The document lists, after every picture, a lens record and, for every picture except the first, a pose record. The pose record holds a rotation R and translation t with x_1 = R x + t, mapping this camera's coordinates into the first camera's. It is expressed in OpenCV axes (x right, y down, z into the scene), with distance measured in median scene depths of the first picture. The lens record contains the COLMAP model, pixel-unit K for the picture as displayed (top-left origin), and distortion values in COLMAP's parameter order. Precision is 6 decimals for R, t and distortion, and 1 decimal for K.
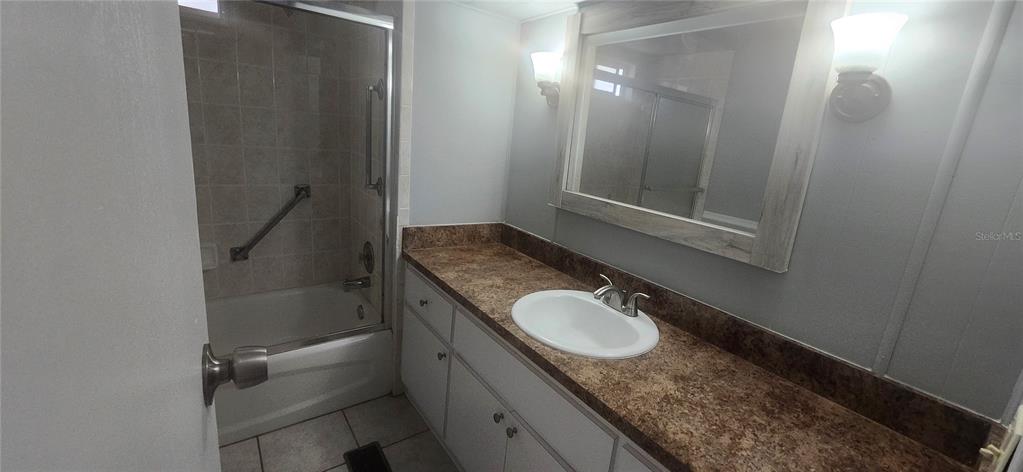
lens RADIAL K [[404.1, 0, 524.6], [0, 404.1, 230.7], [0, 0, 1]] dist [-0.000437, -0.000161]
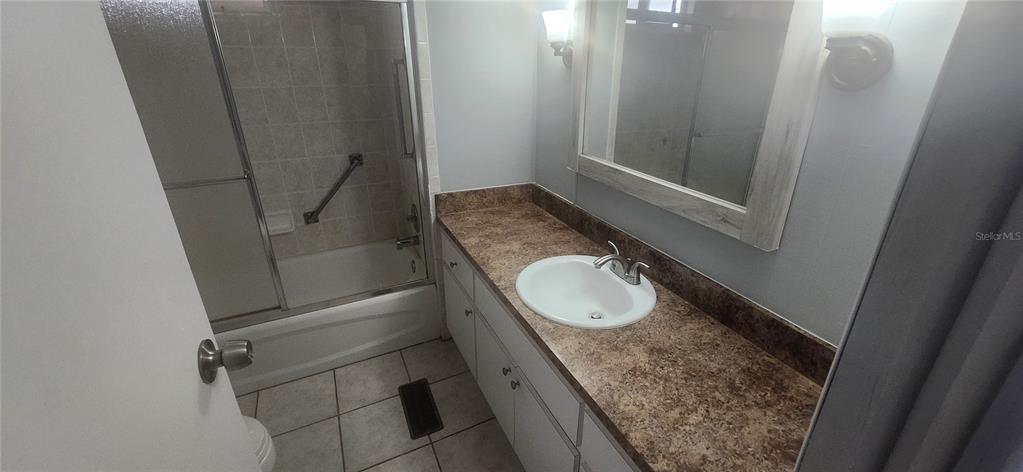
lens RADIAL K [[404.1, 0, 524.6], [0, 404.1, 230.7], [0, 0, 1]] dist [-0.000437, -0.000161]
pose [[0.981232, -0.011233, -0.192503, 0.161894], [0.040389, 0.988130, 0.148214, -0.071694], [0.188553, -0.153207, 0.970039, -0.022643]]
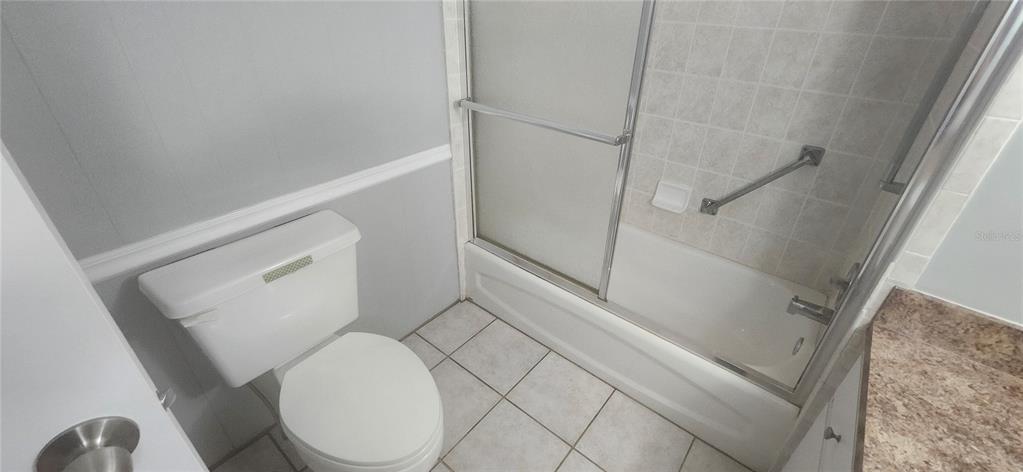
lens RADIAL K [[404.1, 0, 524.6], [0, 404.1, 230.7], [0, 0, 1]] dist [-0.000437, -0.000161]
pose [[0.250662, 0.413566, -0.875289, -0.002372], [-0.232453, 0.903415, 0.360287, -0.165085], [0.939752, 0.113154, 0.322586, 0.445914]]
